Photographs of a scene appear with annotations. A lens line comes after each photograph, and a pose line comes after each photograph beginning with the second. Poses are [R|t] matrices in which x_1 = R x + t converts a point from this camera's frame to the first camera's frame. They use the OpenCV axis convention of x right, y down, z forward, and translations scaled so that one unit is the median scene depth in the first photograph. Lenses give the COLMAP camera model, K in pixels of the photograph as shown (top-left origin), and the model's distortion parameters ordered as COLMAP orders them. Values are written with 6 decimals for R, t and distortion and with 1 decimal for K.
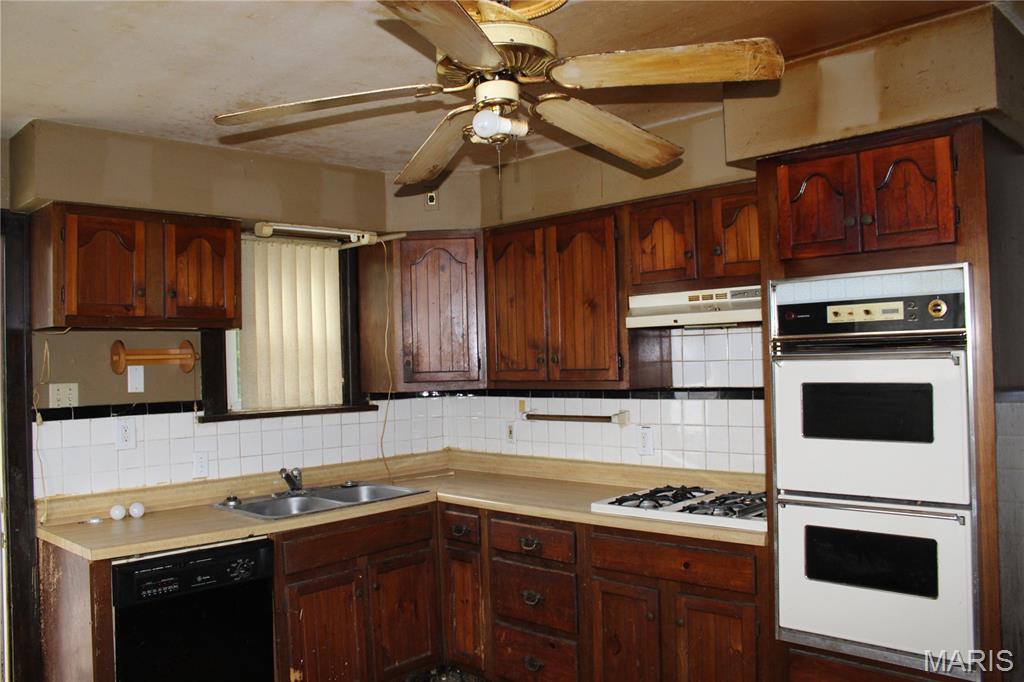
lens RADIAL K [[858.1, 0, 501.0], [0, 858.1, 342.2], [0, 0, 1]] dist [-0.160757, 0.155781]
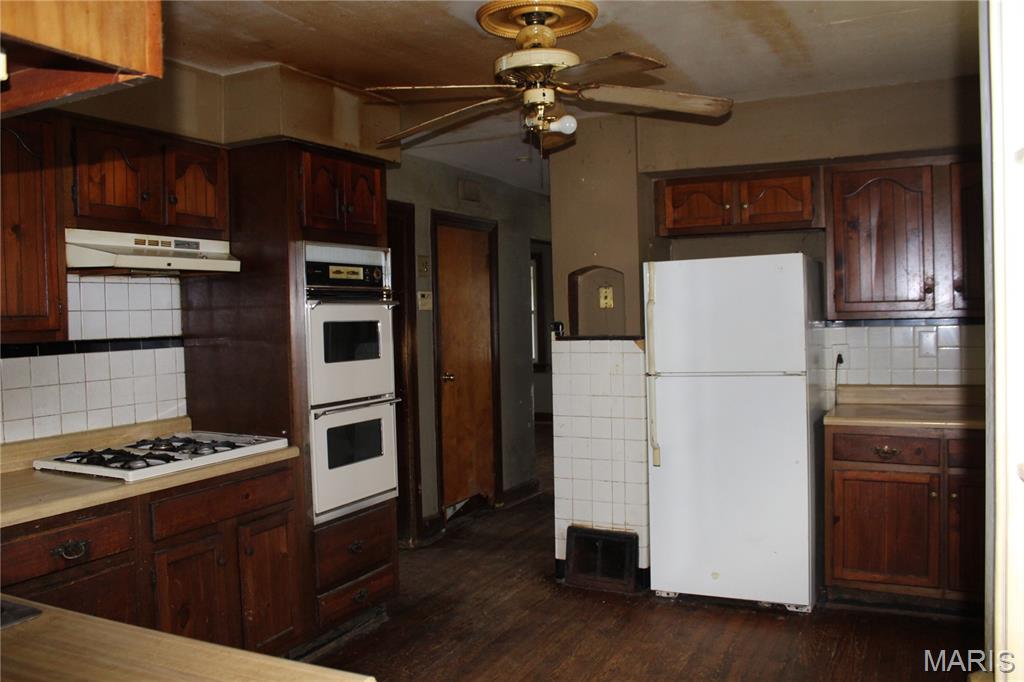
lens RADIAL K [[858.1, 0, 501.0], [0, 858.1, 342.2], [0, 0, 1]] dist [-0.160757, 0.155781]
pose [[-0.318154, 0.008812, 0.947998, -1.003455], [0.017822, 0.999836, -0.003313, 0.090308], [-0.947872, 0.015841, -0.318259, 1.167219]]
